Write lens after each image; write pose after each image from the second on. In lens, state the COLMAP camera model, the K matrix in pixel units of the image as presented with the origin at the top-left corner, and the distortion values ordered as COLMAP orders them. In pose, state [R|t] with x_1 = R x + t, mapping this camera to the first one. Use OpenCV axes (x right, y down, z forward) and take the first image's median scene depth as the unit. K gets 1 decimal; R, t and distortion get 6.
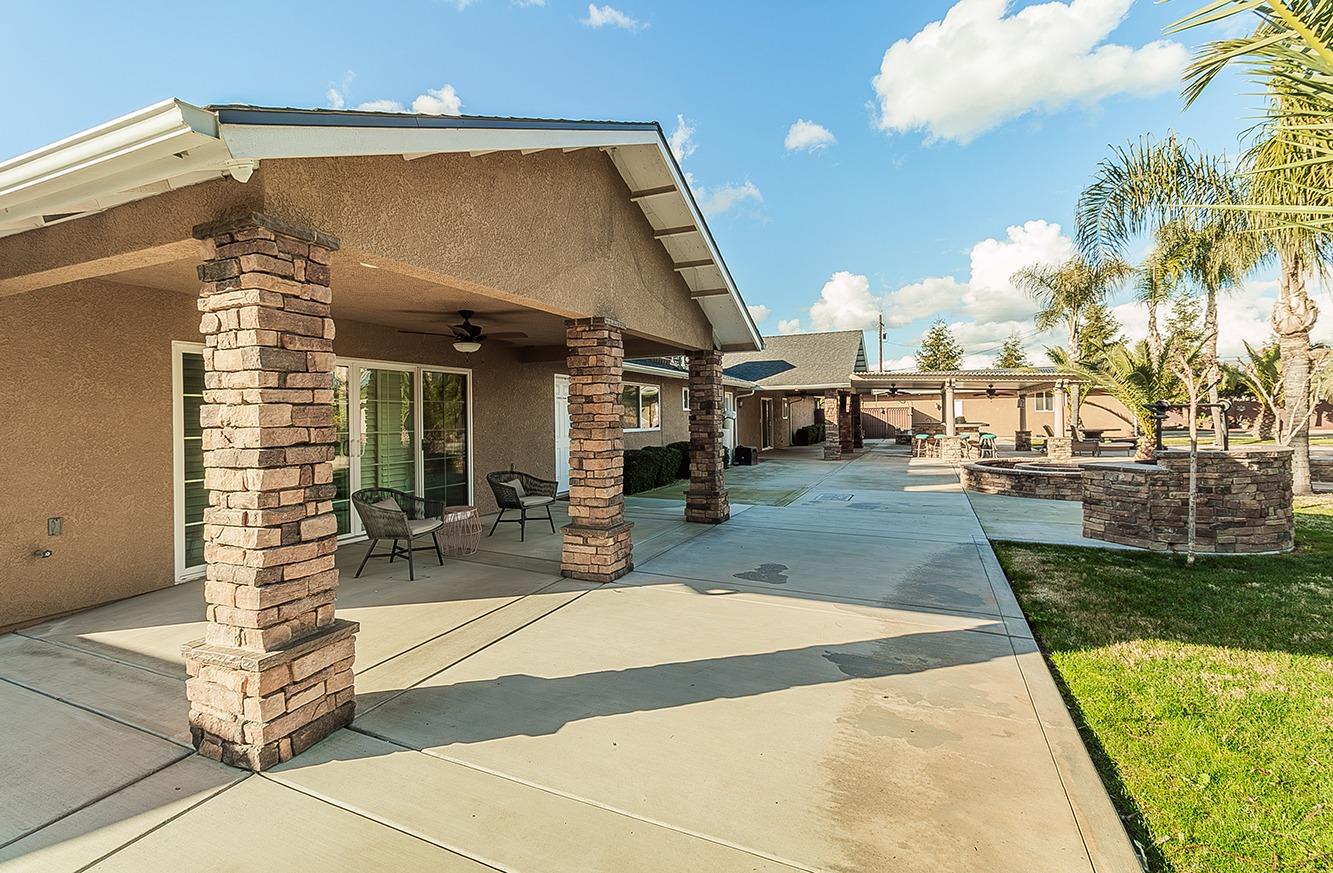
lens RADIAL K [[603.7, 0, 660.2], [0, 603.7, 432.1], [0, 0, 1]] dist [0.009600, -0.000839]
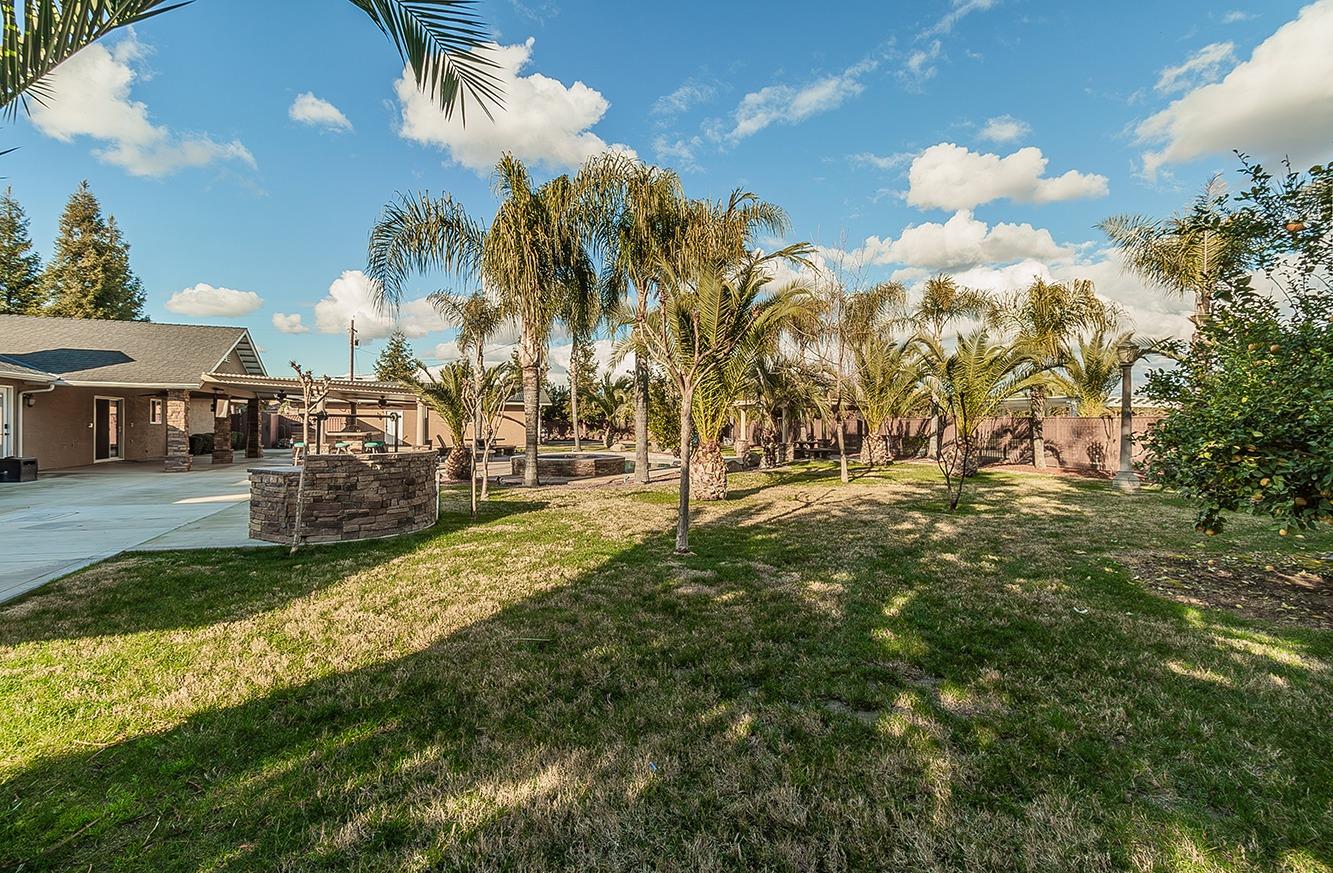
lens RADIAL K [[603.7, 0, 656.3], [0, 603.7, 430.0], [0, 0, 1]] dist [0.009600, -0.000839]
pose [[0.726121, 0.014842, 0.687406, 0.180247], [-0.000784, 0.999784, -0.020759, 0.002590], [-0.687566, 0.014534, 0.725976, -0.091353]]
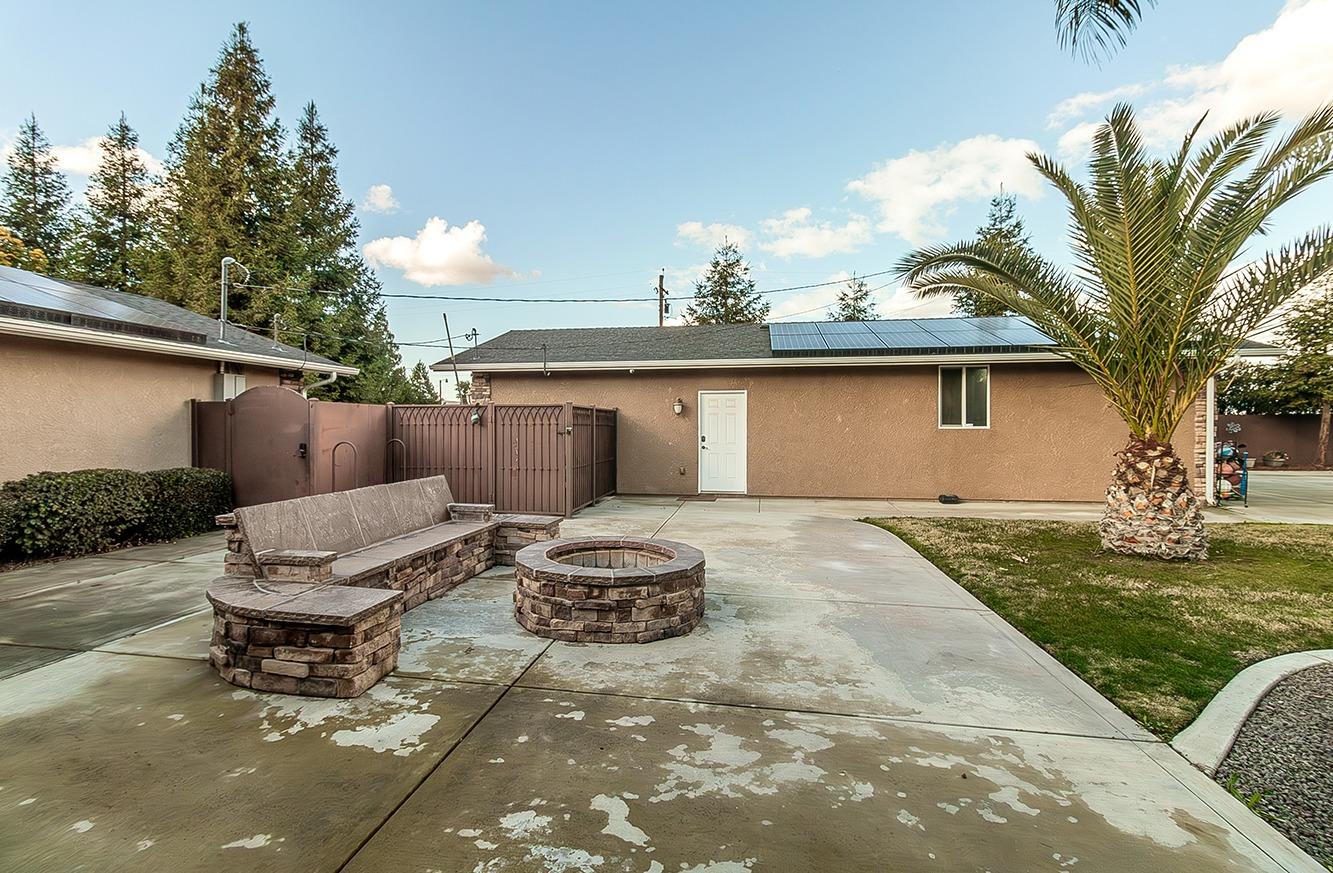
lens RADIAL K [[603.7, 0, 664.3], [0, 603.7, 432.1], [0, 0, 1]] dist [0.009600, -0.000839]
pose [[0.964868, 0.011113, 0.262499, 0.639001], [-0.006289, 0.999796, -0.019213, -0.040025], [-0.262659, 0.016887, 0.964741, 1.202475]]
